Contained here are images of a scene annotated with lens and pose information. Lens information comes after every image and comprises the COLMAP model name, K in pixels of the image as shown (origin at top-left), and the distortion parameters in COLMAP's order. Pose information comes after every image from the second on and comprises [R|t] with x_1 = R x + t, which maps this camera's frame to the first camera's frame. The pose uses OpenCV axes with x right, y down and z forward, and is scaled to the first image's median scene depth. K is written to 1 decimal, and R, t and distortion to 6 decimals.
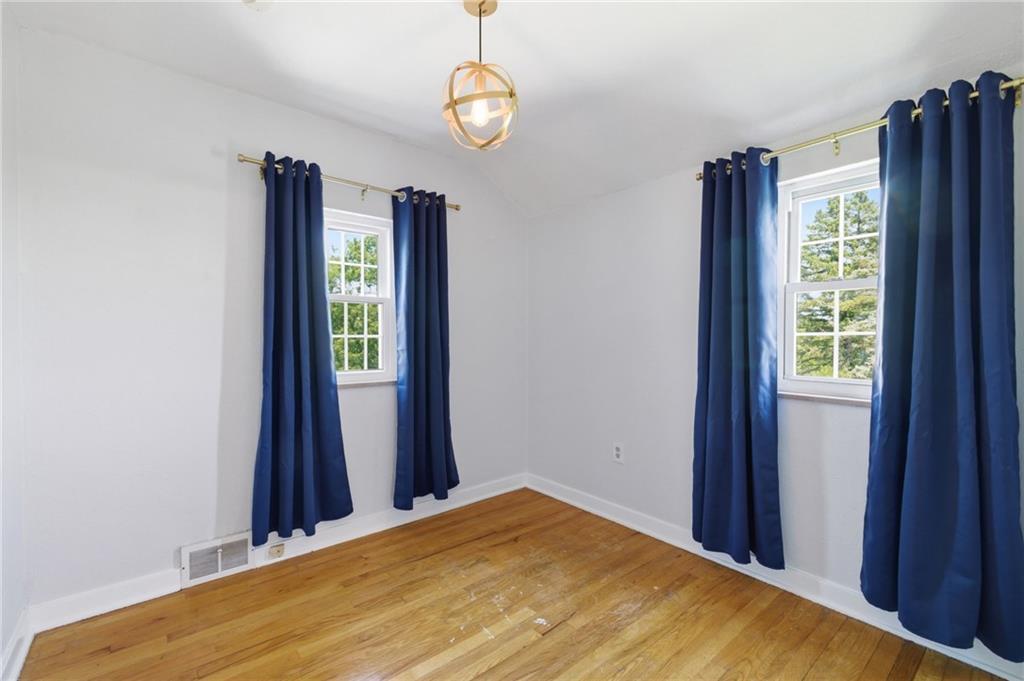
lens RADIAL K [[445.9, 0, 512.8], [0, 445.9, 343.7], [0, 0, 1]] dist [0.003742, 0.000470]
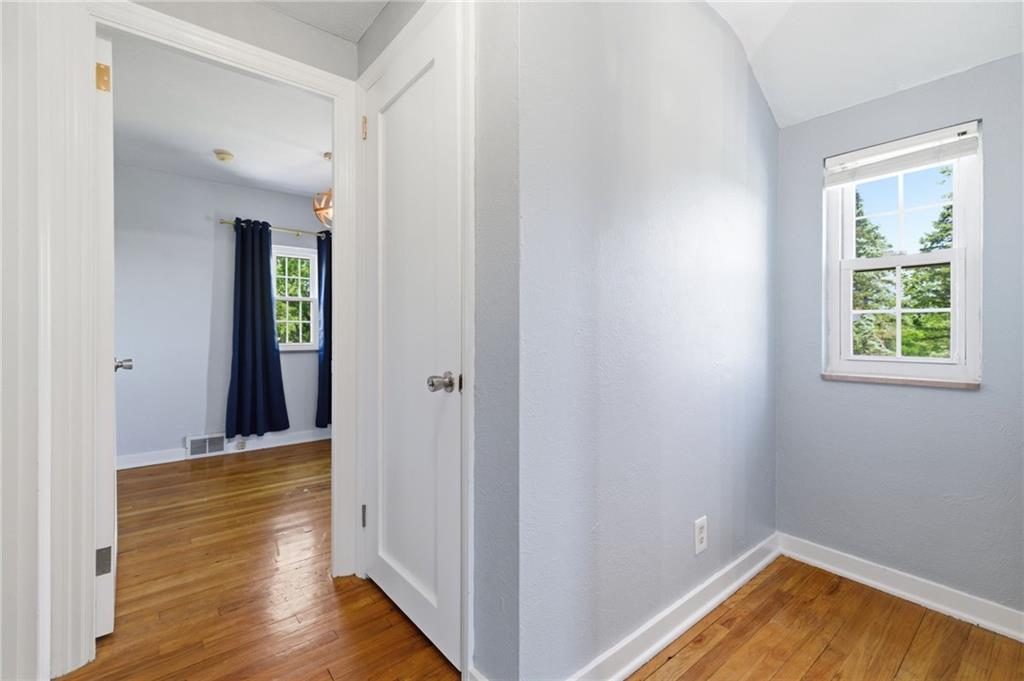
lens RADIAL K [[445.9, 0, 511.7], [0, 445.9, 330.8], [0, 0, 1]] dist [0.003742, 0.000470]
pose [[0.999996, 0.002823, 0.000068, 0.509972], [-0.002822, 0.999924, -0.011999, 0.038667], [-0.000102, 0.011999, 0.999928, -0.720955]]
